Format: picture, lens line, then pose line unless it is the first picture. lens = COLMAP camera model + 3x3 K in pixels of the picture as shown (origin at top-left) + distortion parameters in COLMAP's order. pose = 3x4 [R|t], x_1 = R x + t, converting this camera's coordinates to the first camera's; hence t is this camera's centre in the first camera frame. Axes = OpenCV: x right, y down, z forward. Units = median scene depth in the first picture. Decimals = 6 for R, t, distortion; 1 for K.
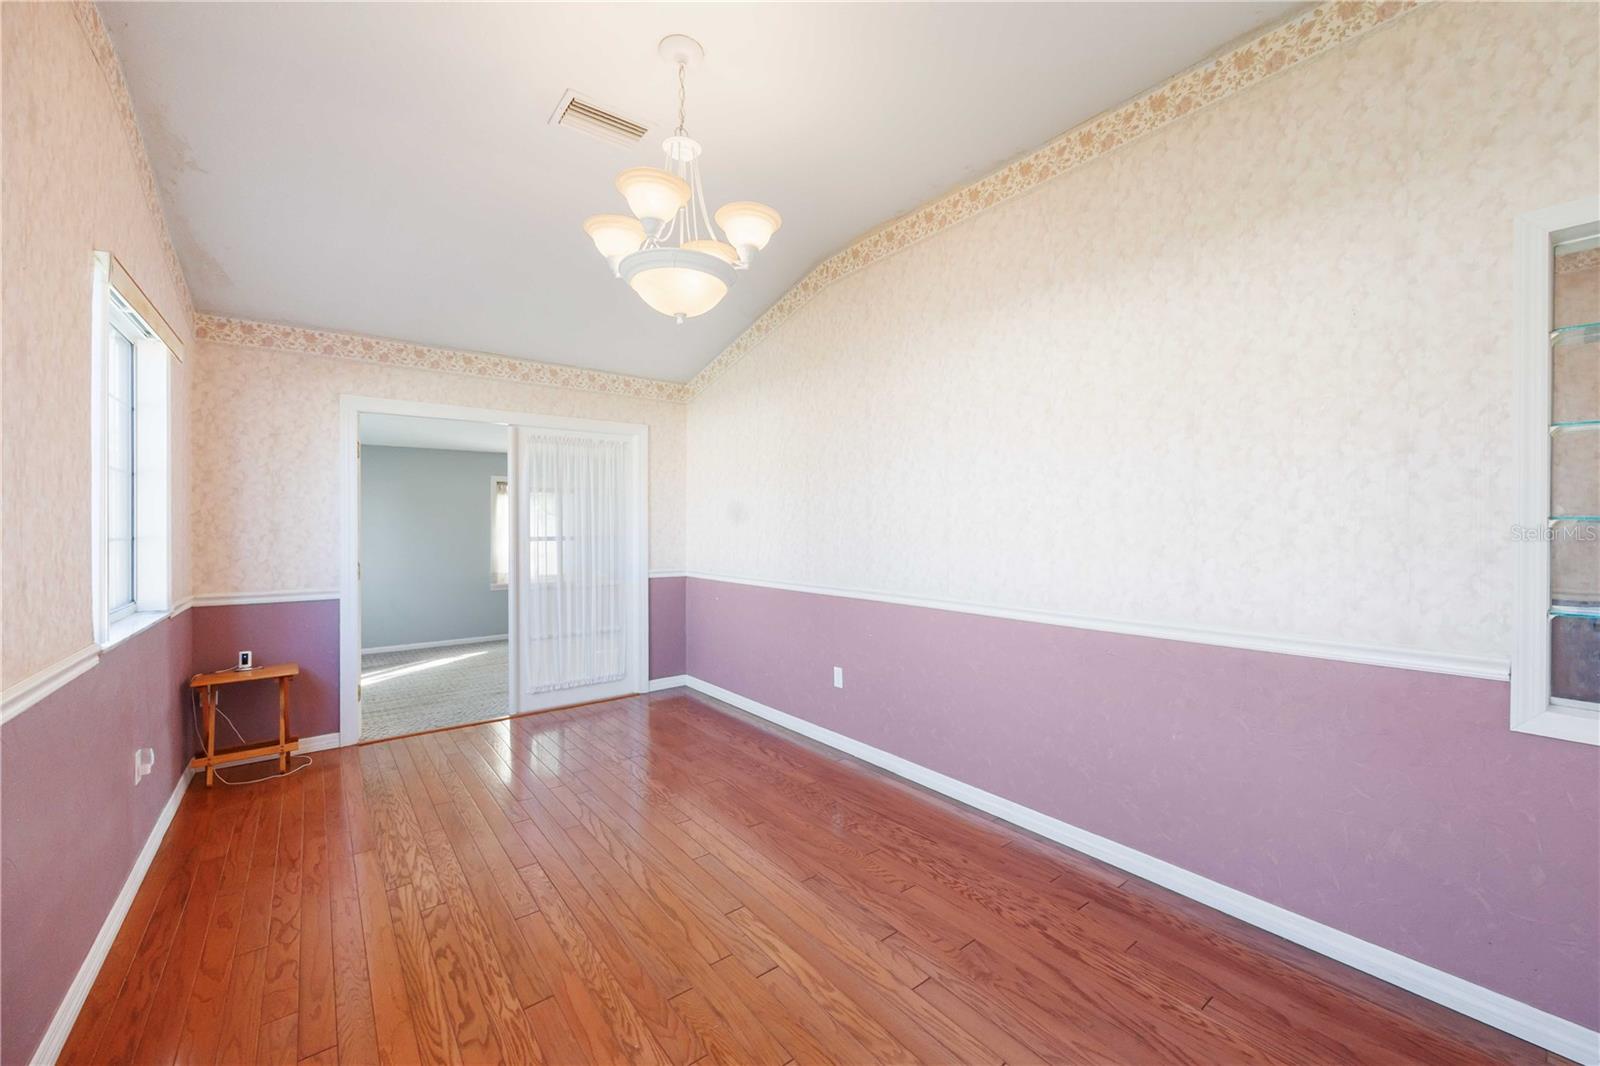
lens RADIAL K [[629.6, 0, 815.3], [0, 629.6, 527.3], [0, 0, 1]] dist [-0.013390, 0.000069]
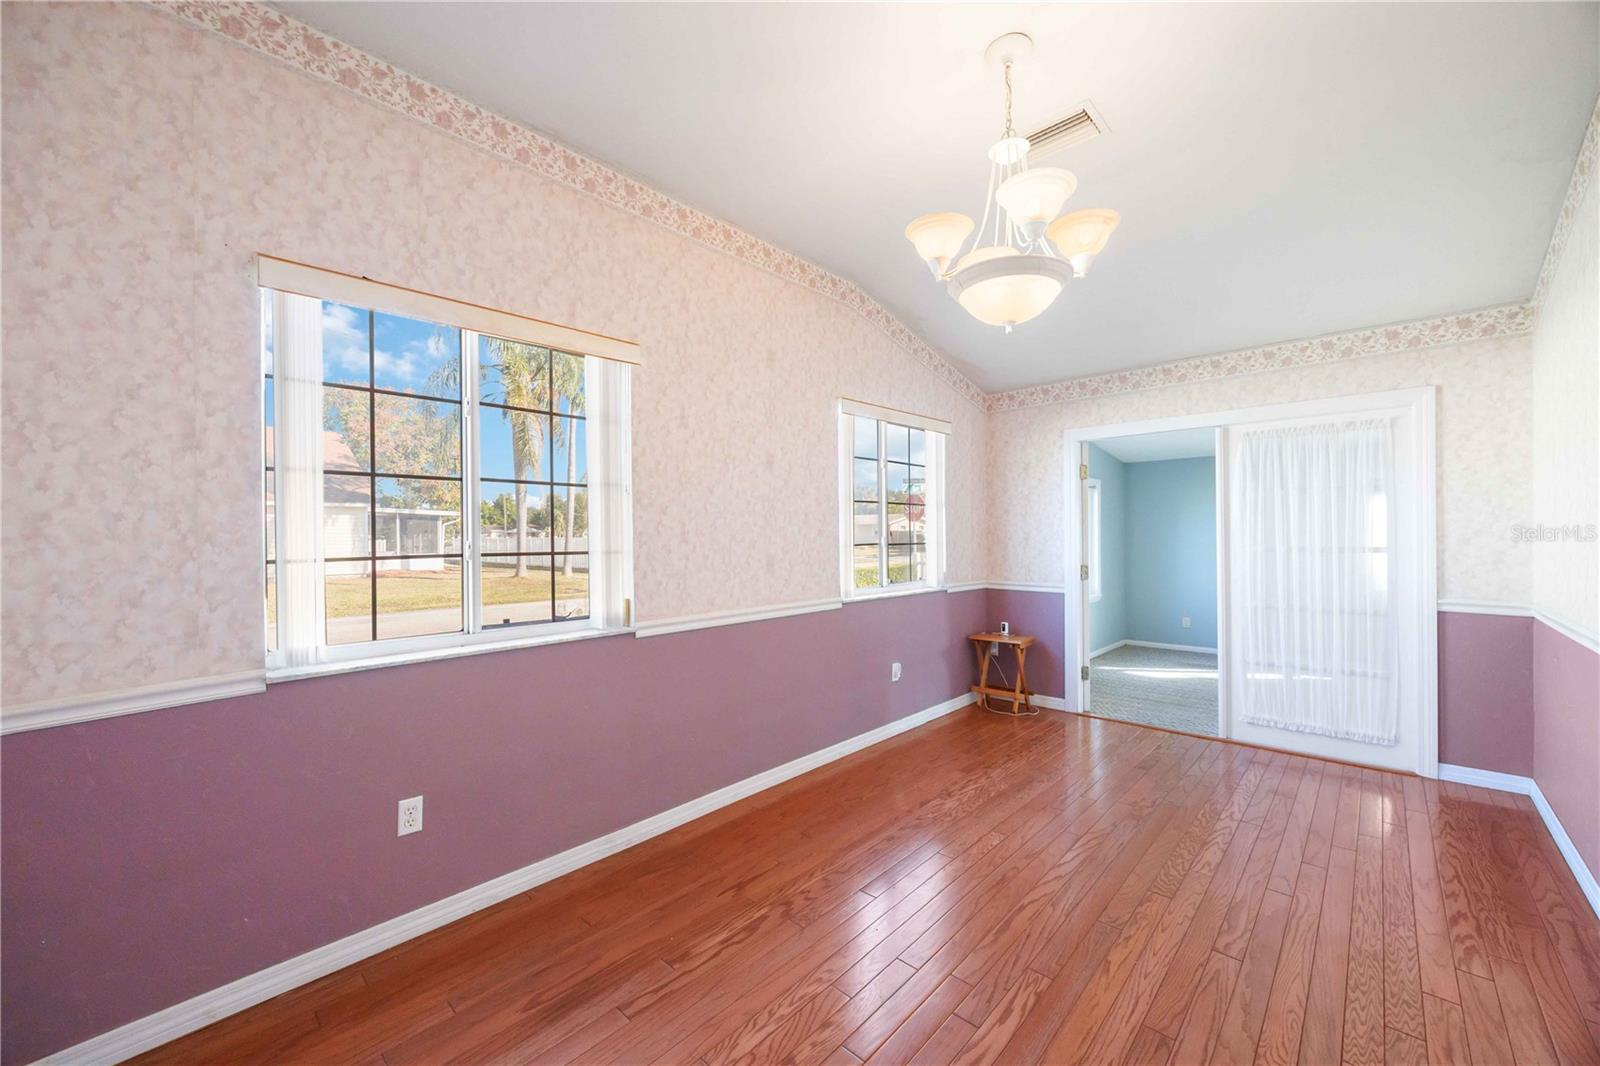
lens RADIAL K [[606.9, 0, 800.3], [0, 606.9, 533.2], [0, 0, 1]] dist [-0.001834, -0.000257]
pose [[0.144571, -0.002397, -0.989492, 0.391162], [0.004440, 0.999989, -0.001774, -0.006653], [0.989484, -0.004137, 0.144580, 0.315125]]
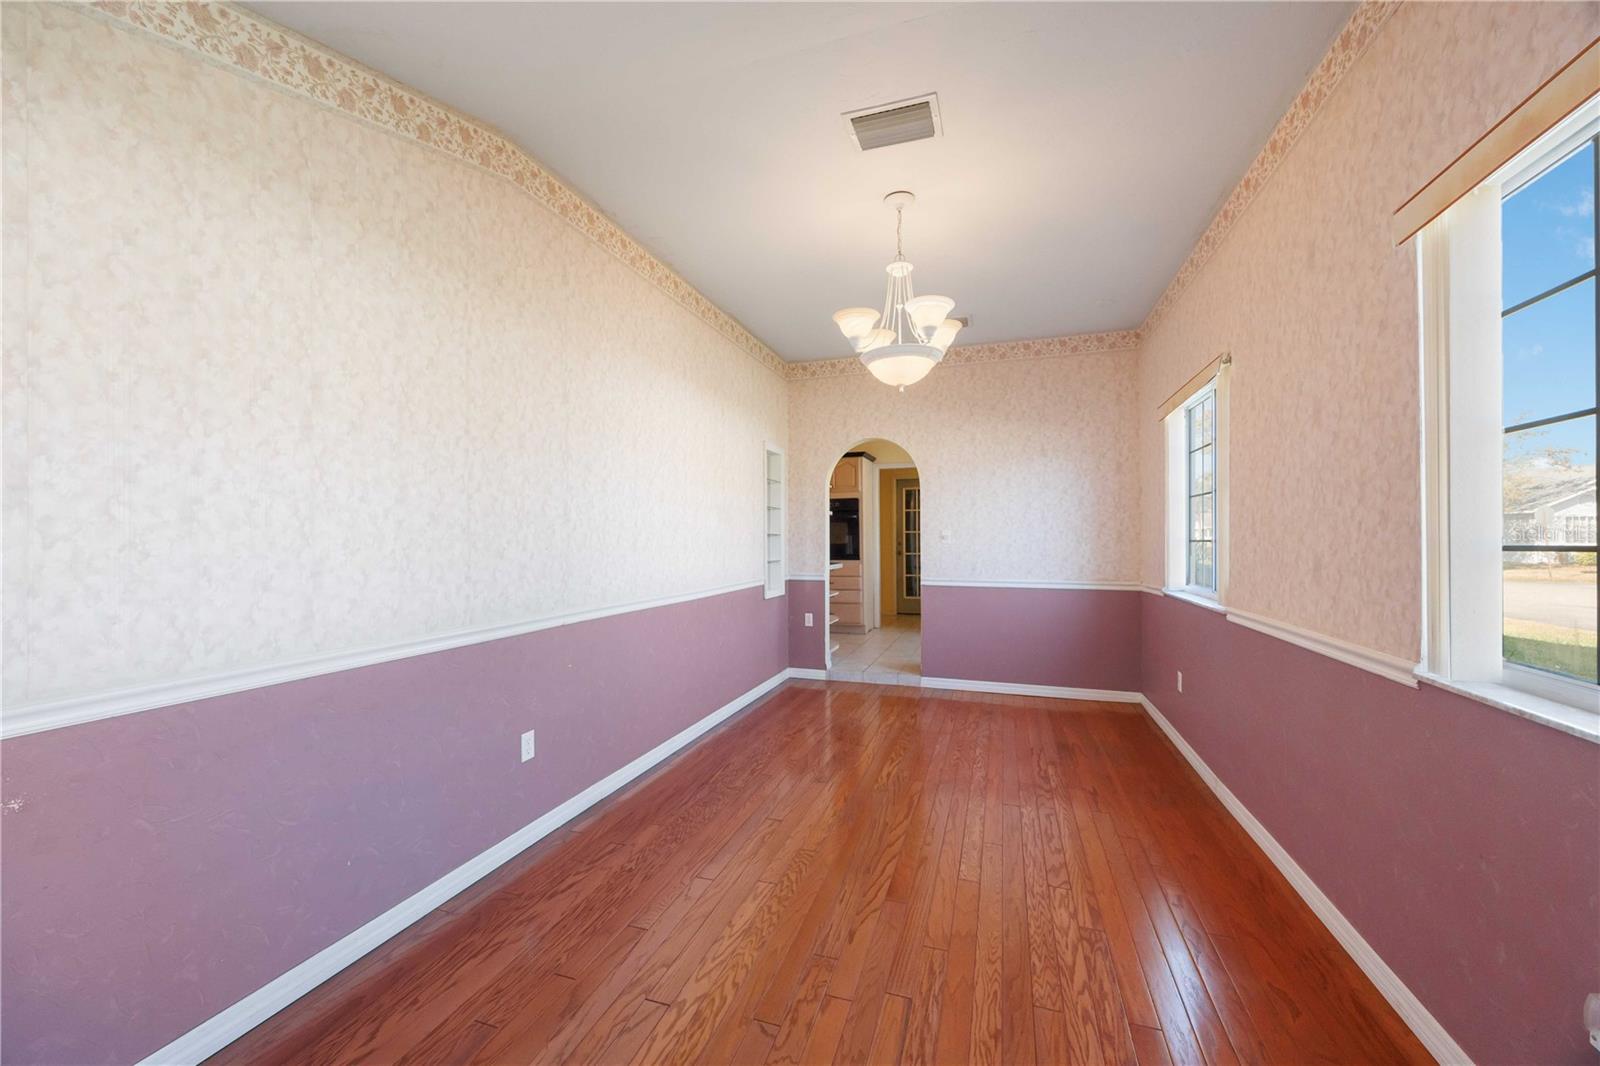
lens RADIAL K [[627.4, 0, 796.2], [0, 627.4, 528.2], [0, 0, 1]] dist [-0.001648, -0.000110]
pose [[-0.548345, 0.010211, 0.836190, -0.757247], [-0.000303, 0.999923, -0.012409, -0.001108], [-0.836252, -0.007057, -0.548300, 1.175023]]
